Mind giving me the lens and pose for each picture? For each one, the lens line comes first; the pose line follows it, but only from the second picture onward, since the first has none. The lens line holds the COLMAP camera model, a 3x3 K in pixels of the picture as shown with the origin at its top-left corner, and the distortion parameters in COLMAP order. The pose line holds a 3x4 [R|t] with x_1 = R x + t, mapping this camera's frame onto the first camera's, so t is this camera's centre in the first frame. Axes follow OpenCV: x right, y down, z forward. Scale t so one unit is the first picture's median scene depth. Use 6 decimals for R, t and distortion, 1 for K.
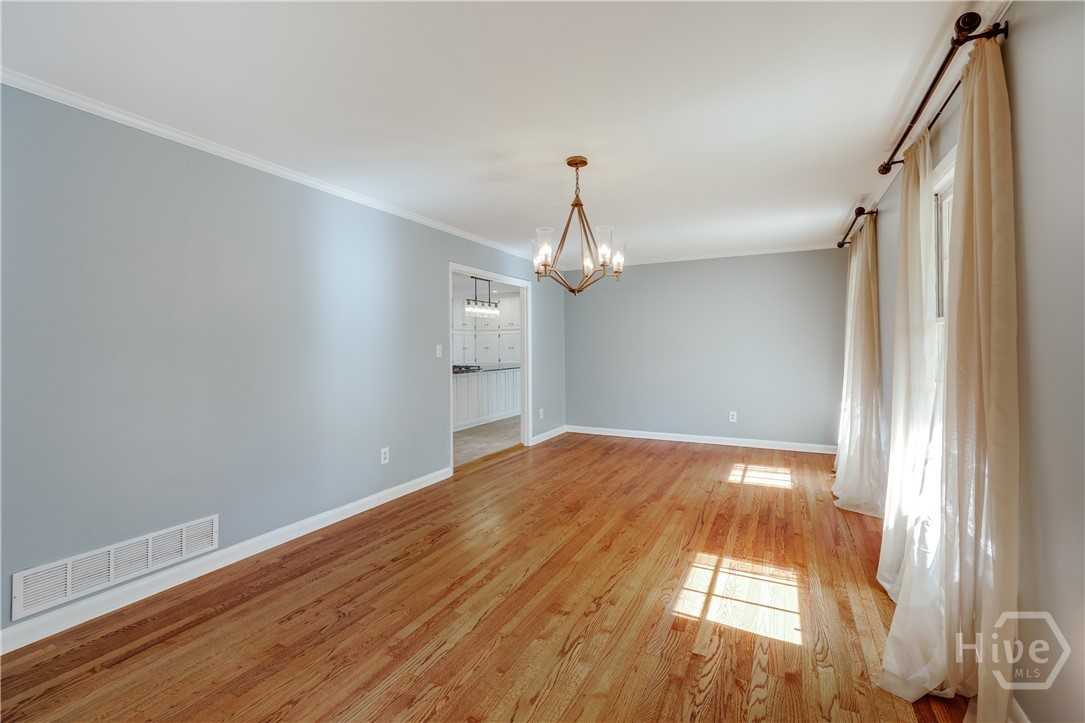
lens RADIAL K [[471.0, 0, 547.2], [0, 471.0, 352.2], [0, 0, 1]] dist [0.000666, 0.000103]
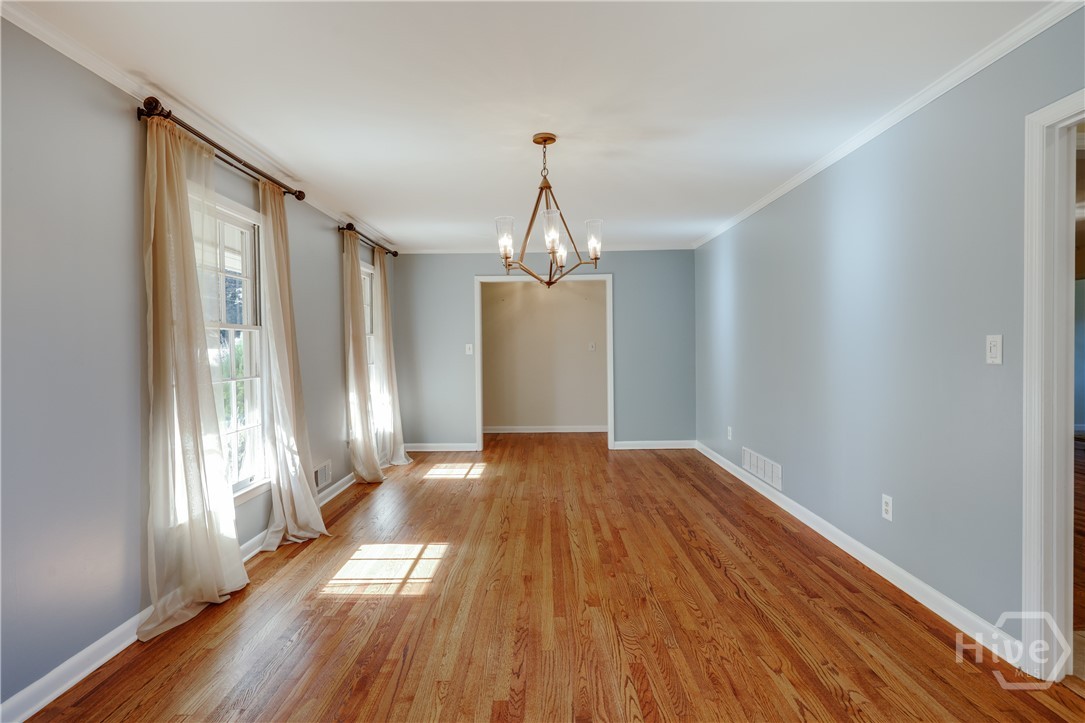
lens RADIAL K [[471.0, 0, 544.8], [0, 471.0, 357.2], [0, 0, 1]] dist [0.000666, 0.000103]
pose [[-0.879738, 0.027179, -0.474681, 0.533971], [0.008463, 0.999102, 0.041520, -0.027208], [0.475383, 0.032509, -0.879178, 1.896363]]
